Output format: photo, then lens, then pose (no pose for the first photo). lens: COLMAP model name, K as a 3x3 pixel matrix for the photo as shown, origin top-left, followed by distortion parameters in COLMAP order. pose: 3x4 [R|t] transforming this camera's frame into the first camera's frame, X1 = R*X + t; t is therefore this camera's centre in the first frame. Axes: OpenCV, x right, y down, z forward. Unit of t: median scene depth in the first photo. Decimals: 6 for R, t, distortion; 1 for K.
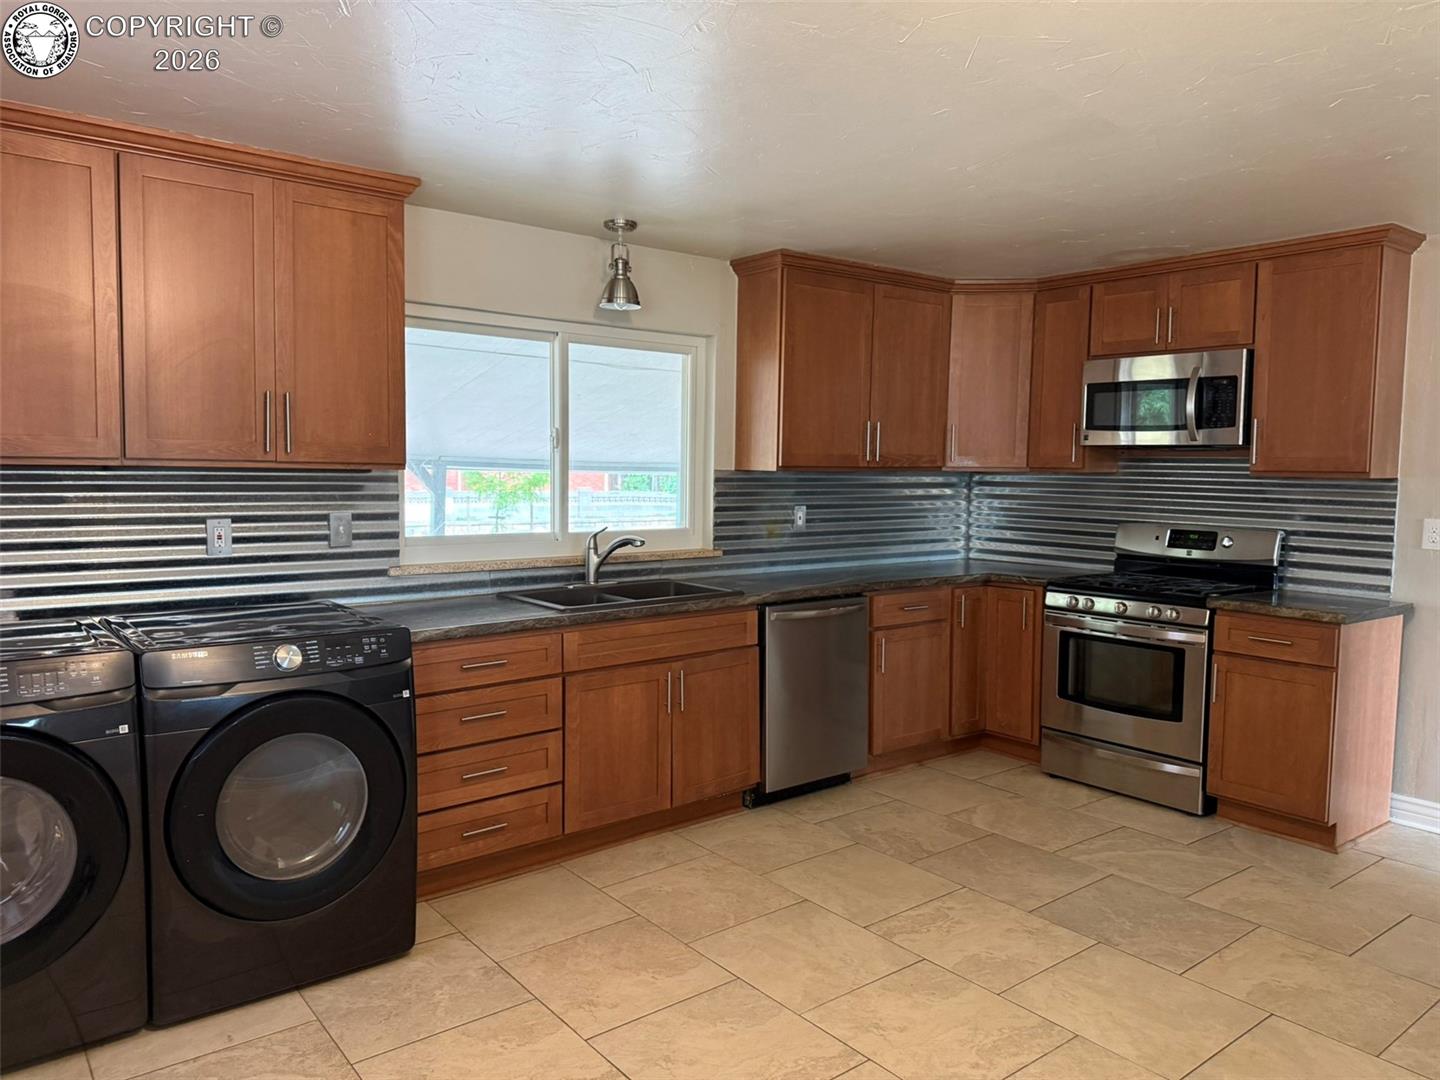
lens RADIAL K [[1025.1, 0, 717.6], [0, 1025.1, 530.4], [0, 0, 1]] dist [0.049804, -0.002656]
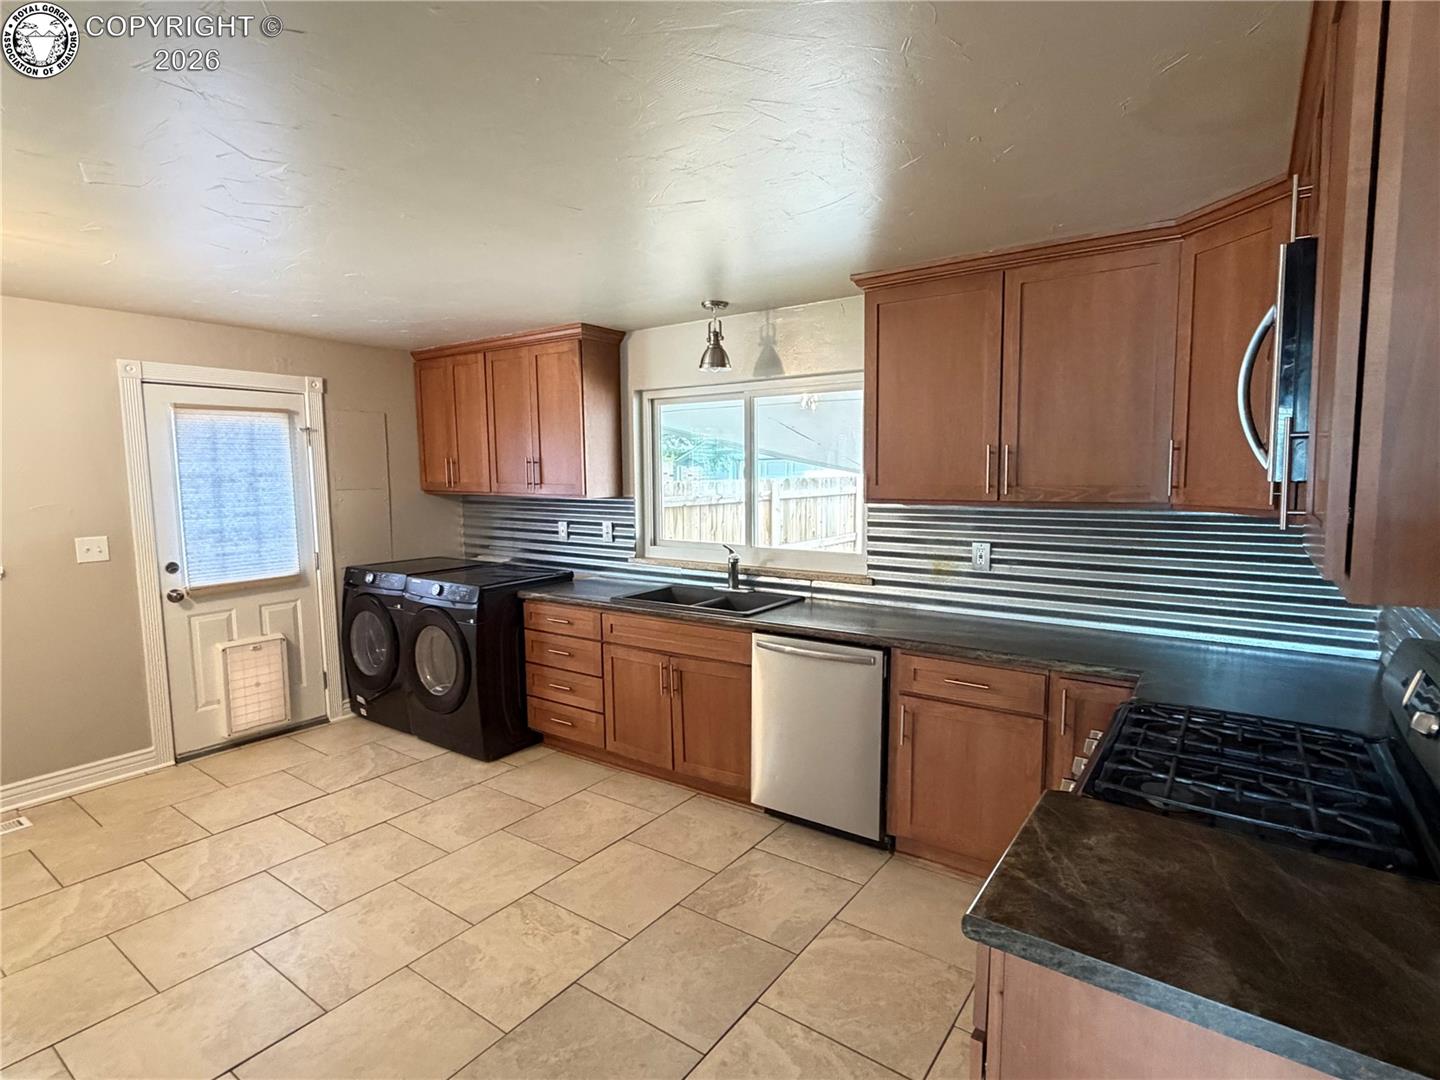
lens RADIAL K [[737.6, 0, 720.0], [0, 737.6, 540.0], [0, 0, 1]] dist [-0.001810, 0.000249]
pose [[0.272222, 0.078382, -0.959037, 0.872735], [-0.051457, 0.996436, 0.066832, -0.079845], [0.960858, 0.031156, 0.275285, 0.851939]]
